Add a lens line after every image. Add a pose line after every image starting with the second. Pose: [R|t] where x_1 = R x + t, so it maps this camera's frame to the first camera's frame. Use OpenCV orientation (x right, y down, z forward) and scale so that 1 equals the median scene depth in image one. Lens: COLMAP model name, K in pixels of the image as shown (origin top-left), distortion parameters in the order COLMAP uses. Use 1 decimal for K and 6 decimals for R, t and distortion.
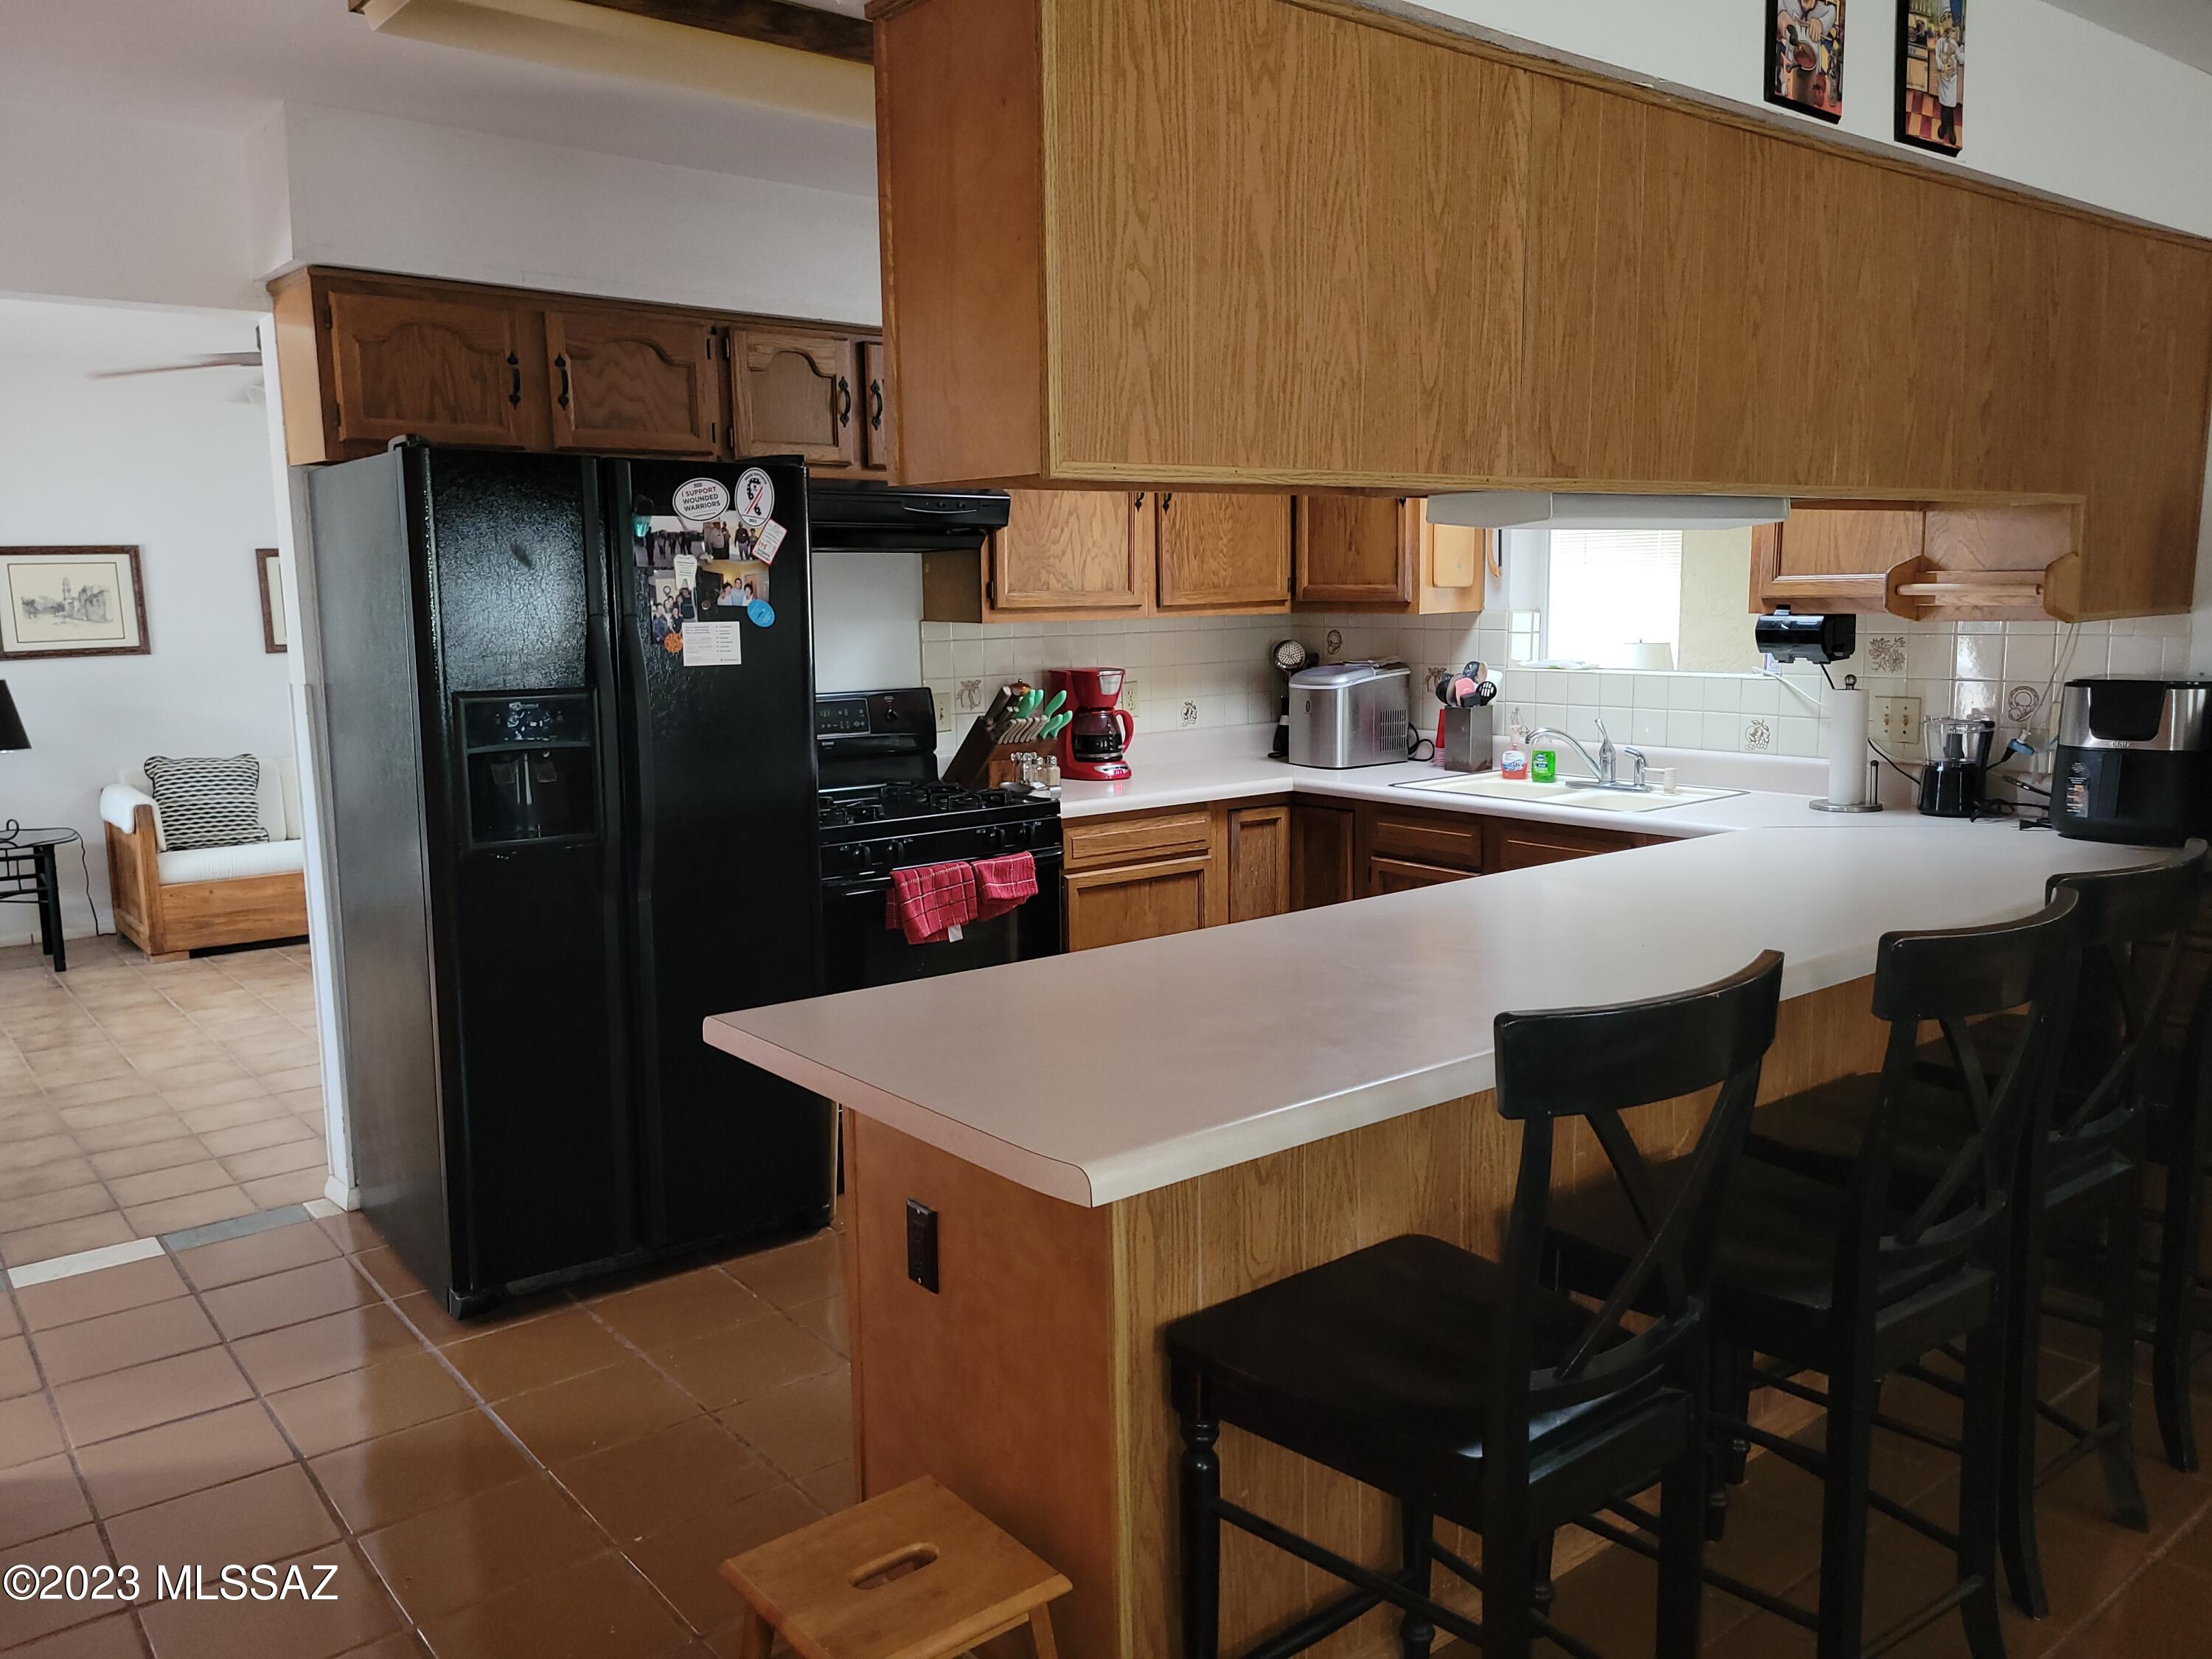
lens RADIAL K [[1667.8, 0, 1106.0], [0, 1667.8, 829.5], [0, 0, 1]] dist [0.023470, -0.002784]
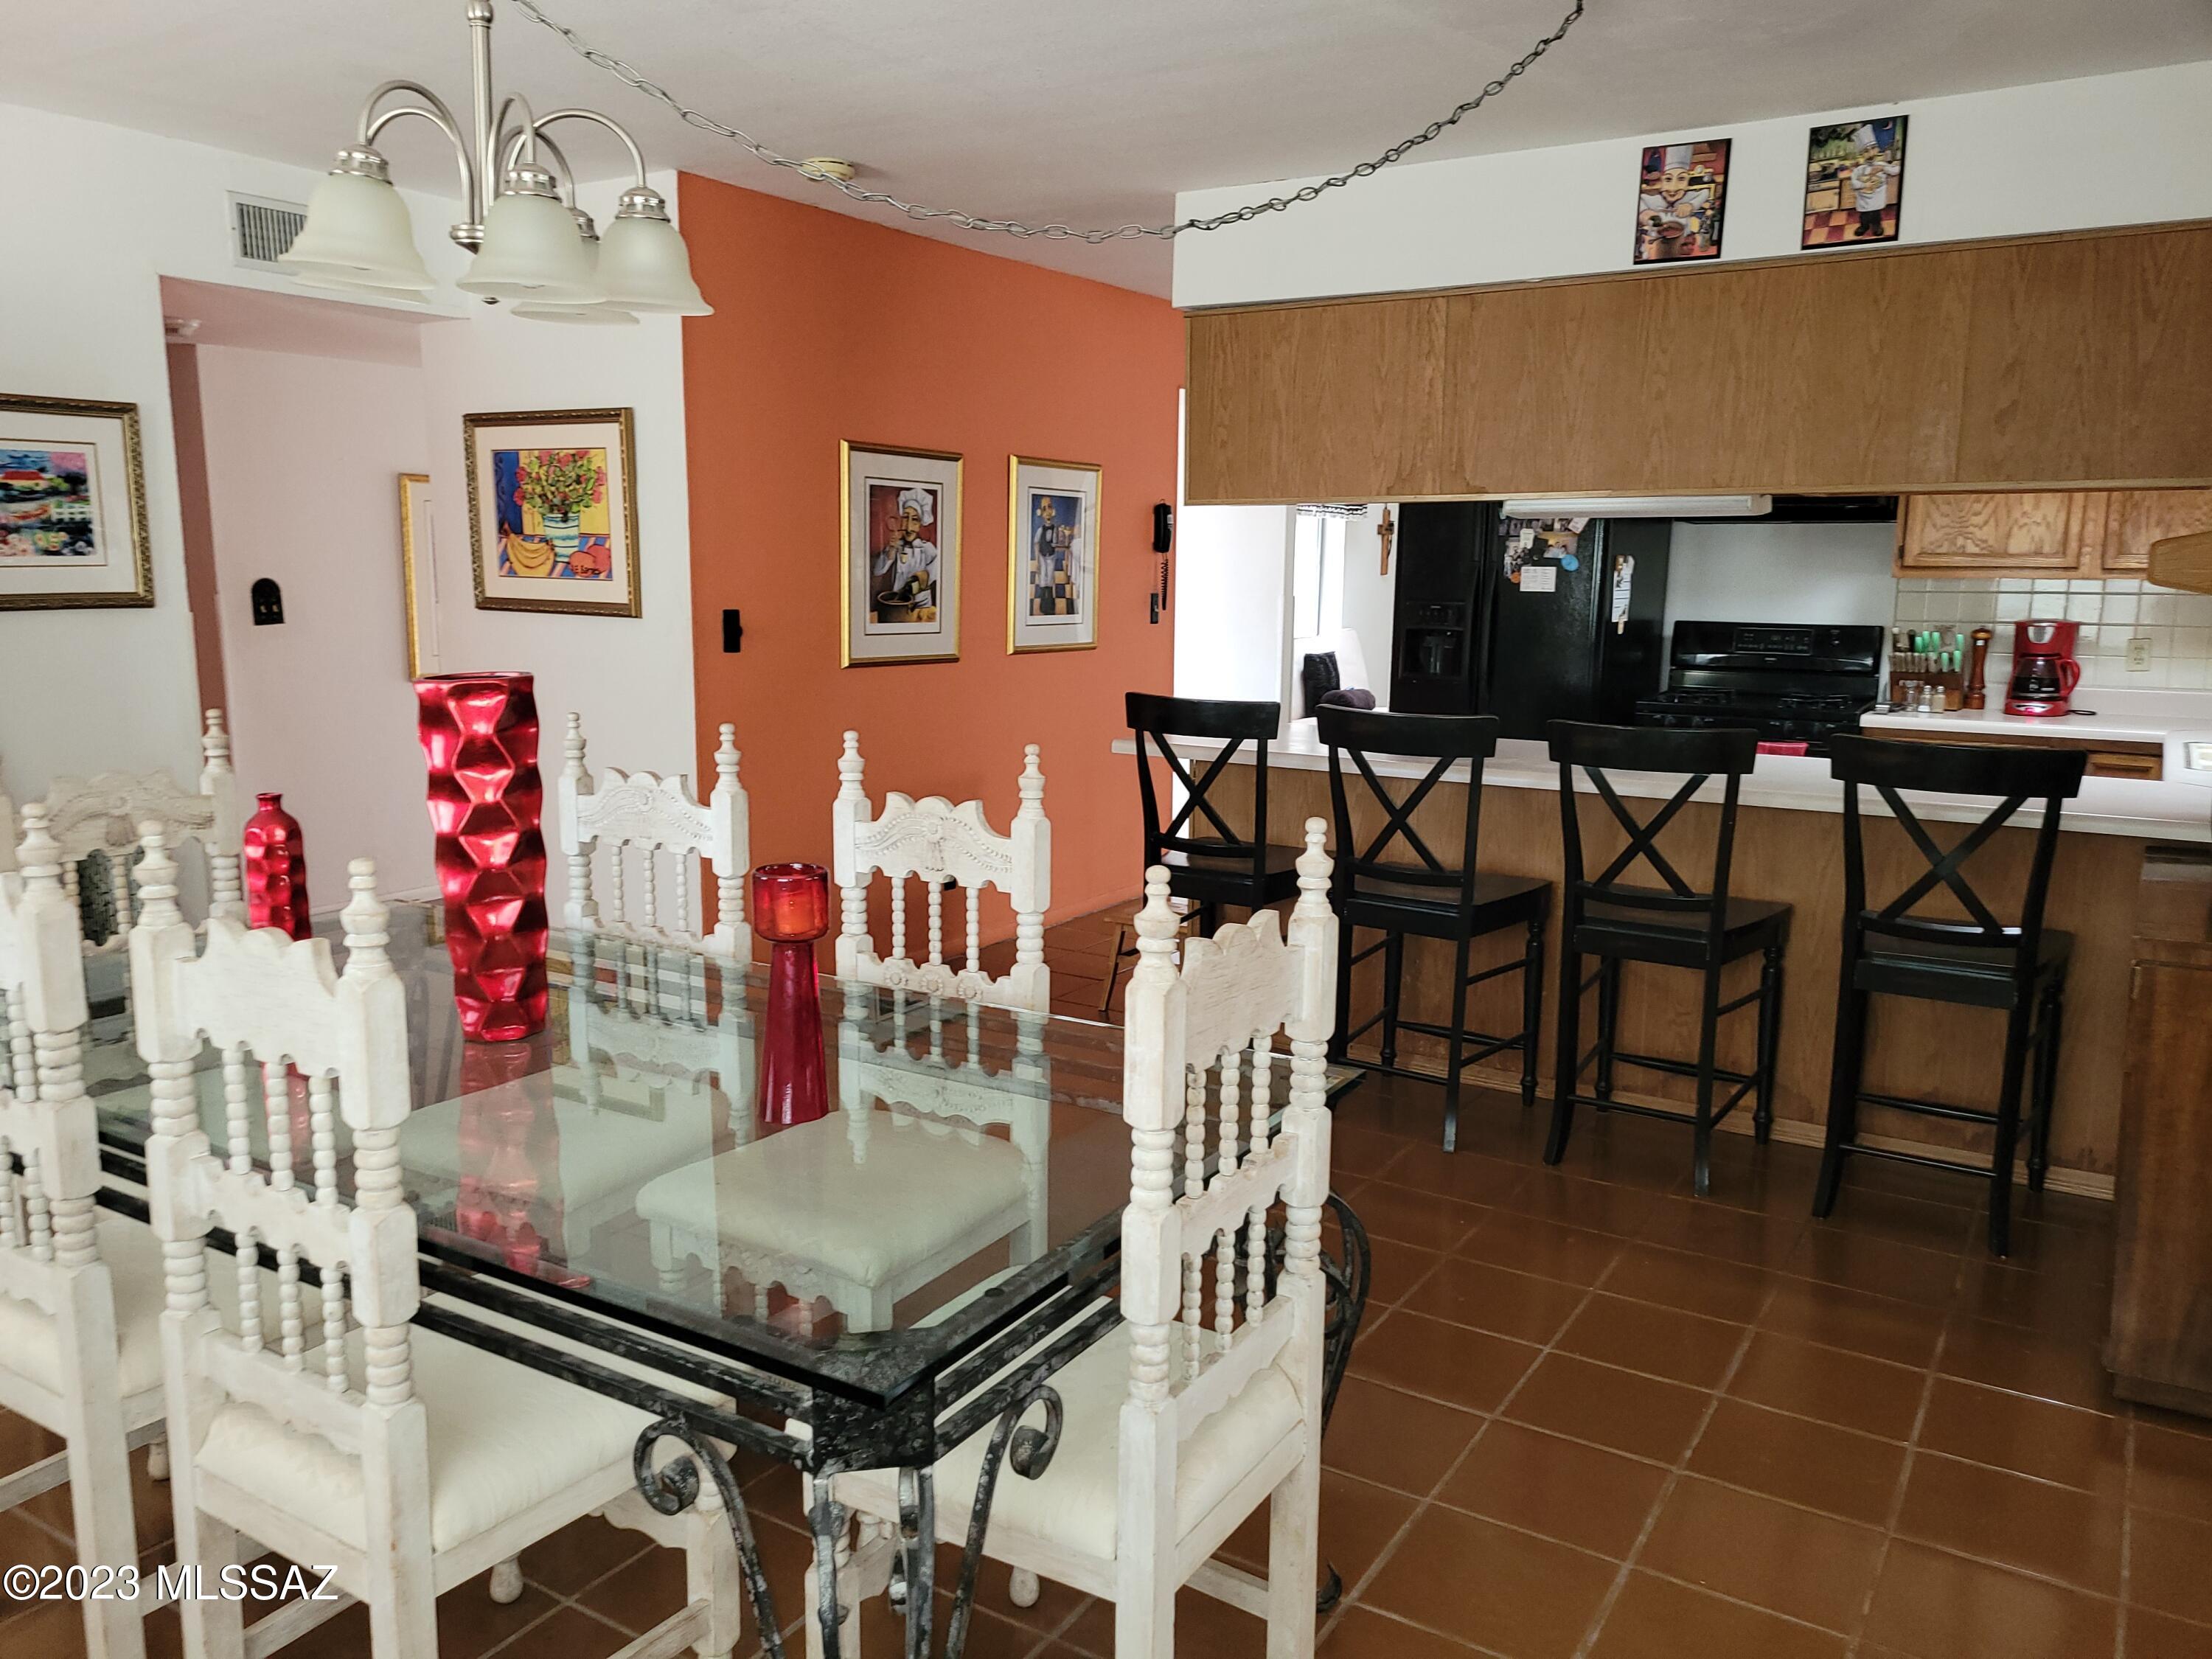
lens RADIAL K [[1667.8, 0, 1106.0], [0, 1667.8, 829.5], [0, 0, 1]] dist [0.023470, -0.002784]
pose [[0.333930, 0.168141, -0.927480, 1.783751], [-0.146679, 0.981245, 0.125077, -0.006873], [0.931115, 0.094275, 0.352330, -0.037396]]
